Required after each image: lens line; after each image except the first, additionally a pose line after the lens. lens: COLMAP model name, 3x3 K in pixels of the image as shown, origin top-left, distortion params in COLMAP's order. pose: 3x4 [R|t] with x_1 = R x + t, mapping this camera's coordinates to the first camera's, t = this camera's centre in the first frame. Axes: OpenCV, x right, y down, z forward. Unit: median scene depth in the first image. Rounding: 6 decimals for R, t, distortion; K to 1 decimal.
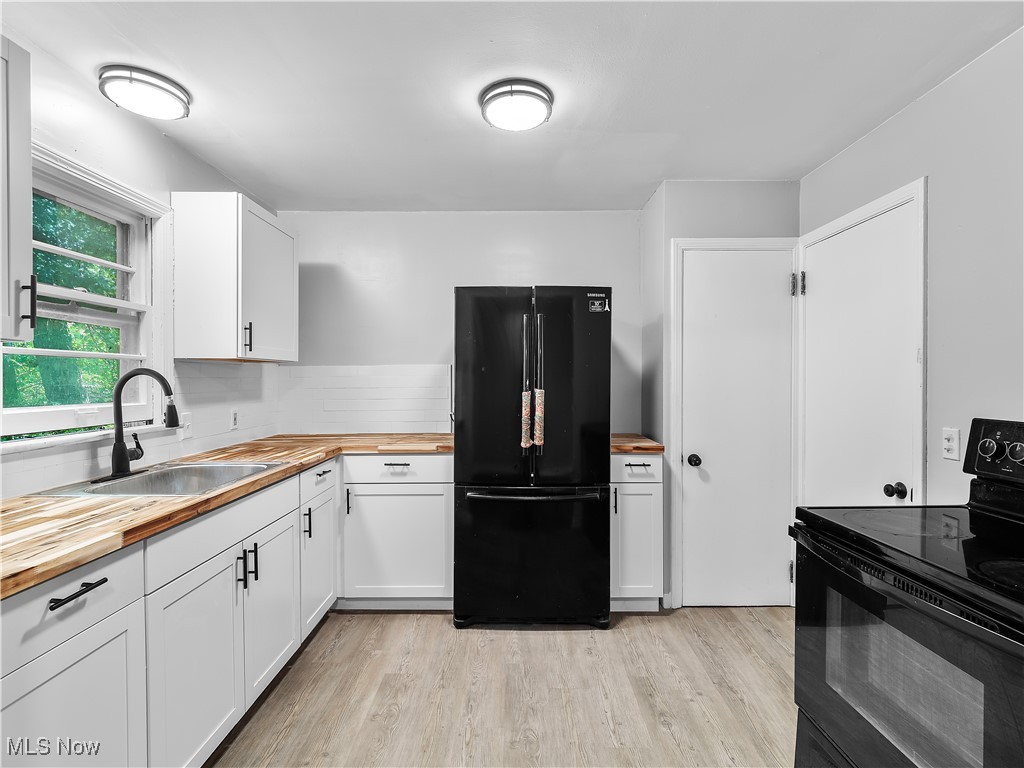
lens RADIAL K [[498.3, 0, 515.6], [0, 498.3, 380.5], [0, 0, 1]] dist [0.002896, -0.005107]
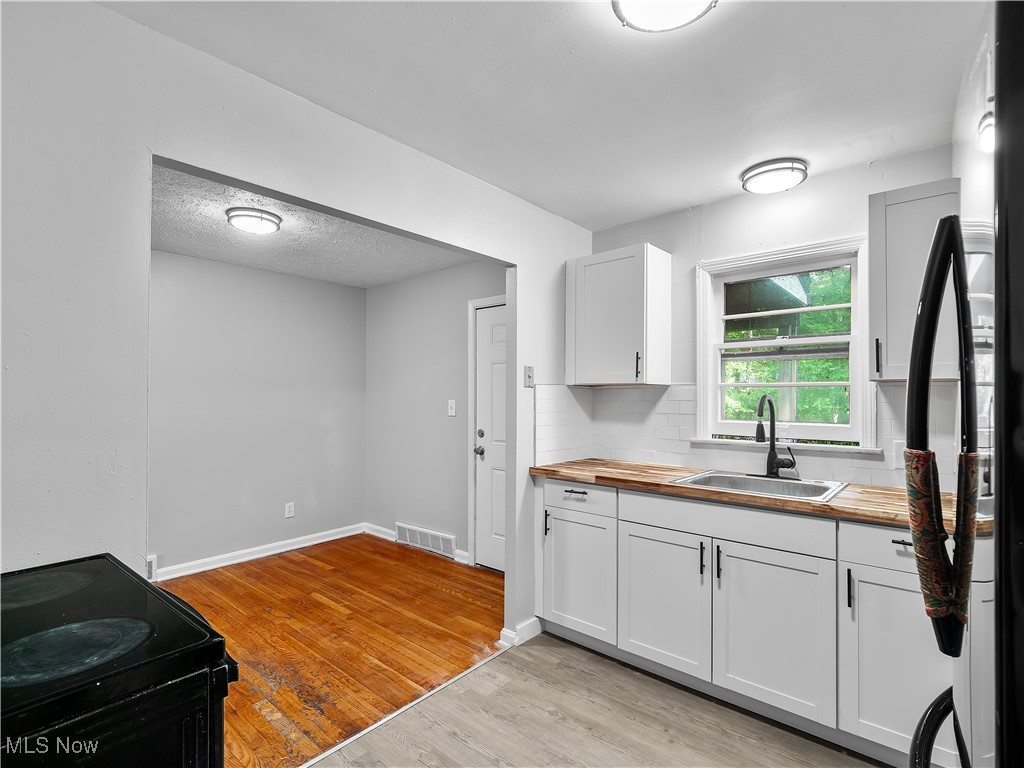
lens RADIAL K [[504.7, 0, 515.3], [0, 504.7, 393.2], [0, 0, 1]] dist [0.005459, -0.007664]
pose [[-0.653357, -0.005346, -0.757031, 0.488677], [-0.007019, 0.999975, -0.001004, -0.016818], [0.757017, 0.004657, -0.653378, 1.018247]]
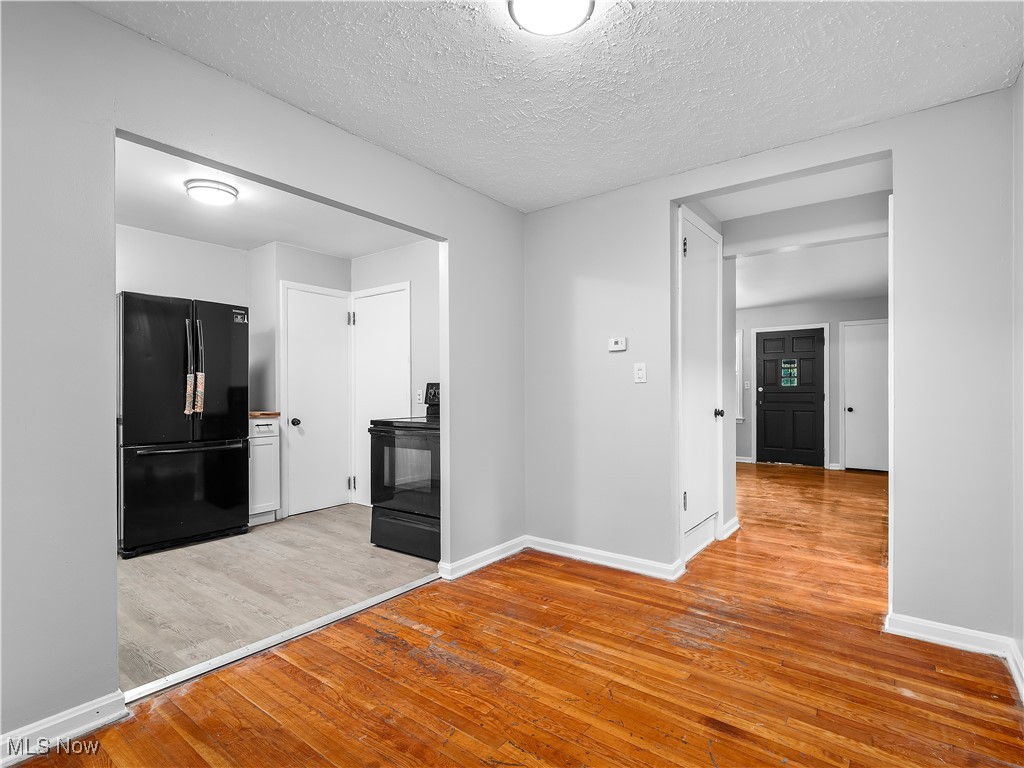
lens RADIAL K [[504.7, 0, 515.3], [0, 504.7, 393.2], [0, 0, 1]] dist [0.005459, -0.007664]
pose [[0.603994, -0.004673, 0.796975, -0.563827], [0.007841, 0.999969, -0.000079, 0.083170], [-0.796950, 0.006297, 0.604013, -0.598127]]
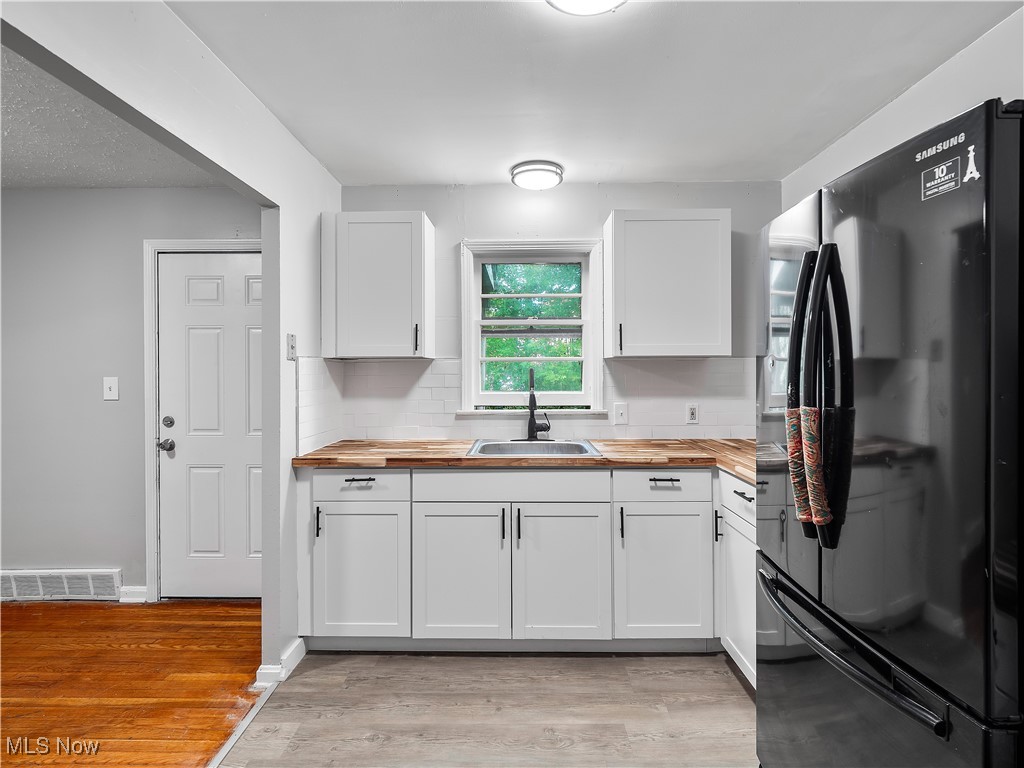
lens RADIAL K [[504.9, 0, 515.4], [0, 504.9, 368.9], [0, 0, 1]] dist [-0.000249, -0.001169]
pose [[-0.010368, 0.000989, -0.999946, 0.531359], [-0.001645, 0.999998, 0.001006, -0.017170], [0.999945, 0.001656, -0.010366, 0.725713]]
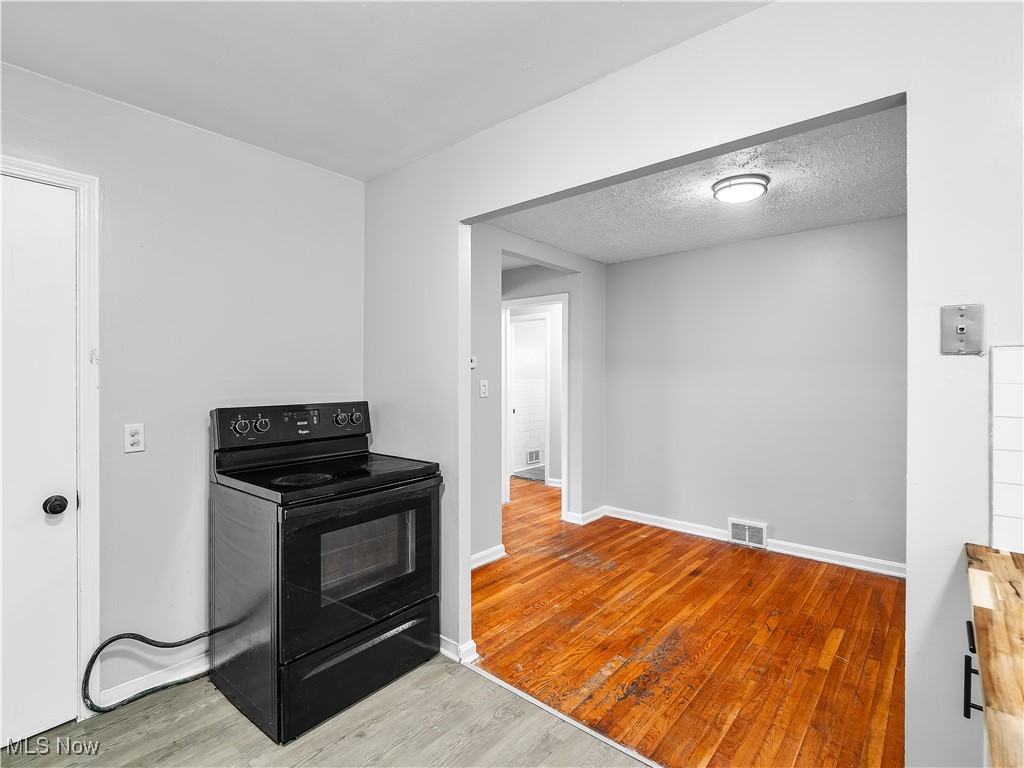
lens RADIAL K [[498.3, 0, 515.6], [0, 498.3, 380.5], [0, 0, 1]] dist [0.002896, -0.005107]
pose [[-0.760058, -0.011799, 0.649749, -0.358420], [0.000276, 0.999829, 0.018479, -0.015169], [-0.649856, 0.014225, -0.759925, 0.944181]]
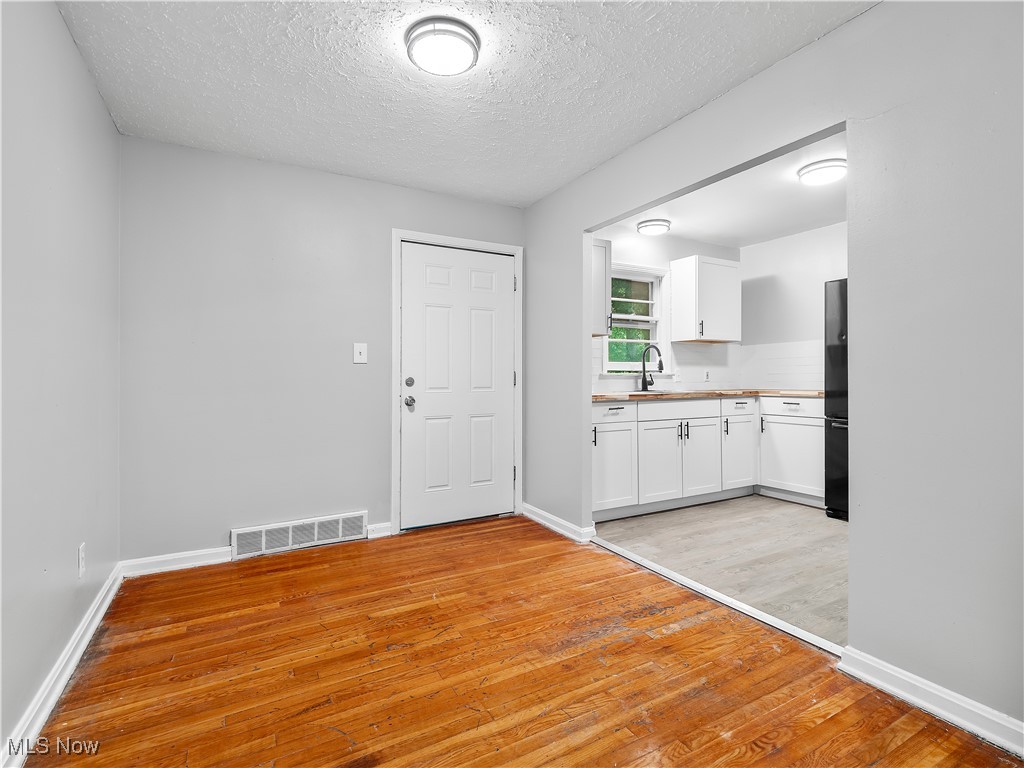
lens RADIAL K [[498.3, 0, 515.6], [0, 498.3, 380.5], [0, 0, 1]] dist [0.002896, -0.005107]
pose [[0.491895, 0.004918, -0.870641, 0.726981], [-0.000974, 0.999987, 0.005099, 0.097182], [0.870654, -0.001661, 0.491893, -0.526305]]
